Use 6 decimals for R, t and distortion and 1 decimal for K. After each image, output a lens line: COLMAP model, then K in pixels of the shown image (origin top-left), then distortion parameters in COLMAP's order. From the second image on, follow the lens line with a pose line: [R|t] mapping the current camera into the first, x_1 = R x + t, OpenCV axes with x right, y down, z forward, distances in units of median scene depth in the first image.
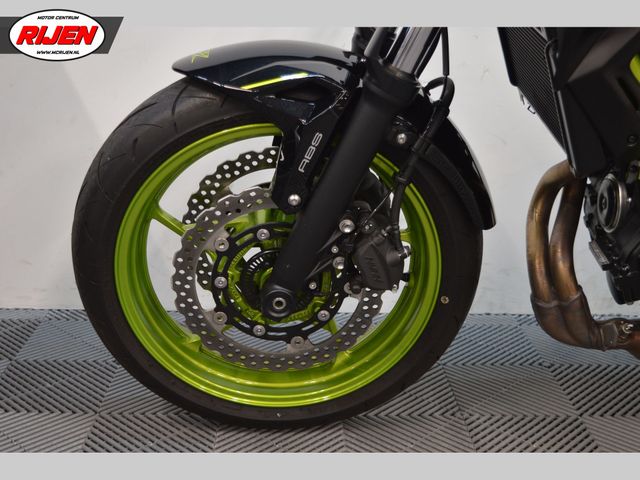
lens RADIAL K [[859.3, 0, 320.0], [0, 859.3, 240.0], [0, 0, 1]] dist [-0.039280, -0.014653]
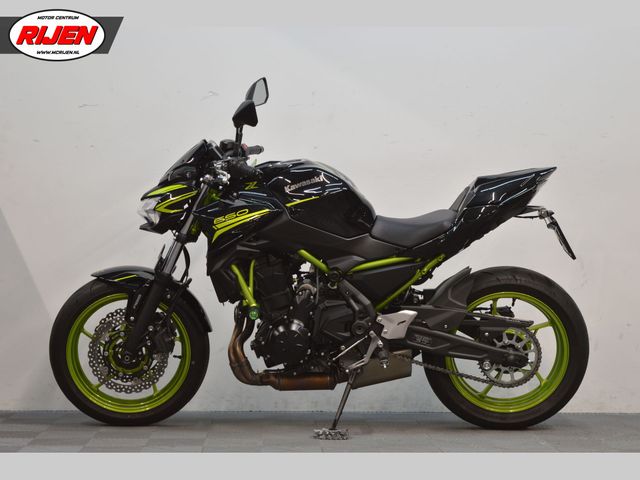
lens RADIAL K [[1511.2, 0, 320.0], [0, 1511.2, 240.0], [0, 0, 1]] dist [0.049923, 0.103779]
pose [[0.999876, -0.015619, -0.002027, 0.545520], [0.014365, 0.957115, -0.289351, 1.045663], [0.006459, 0.289286, 0.957221, -3.482773]]
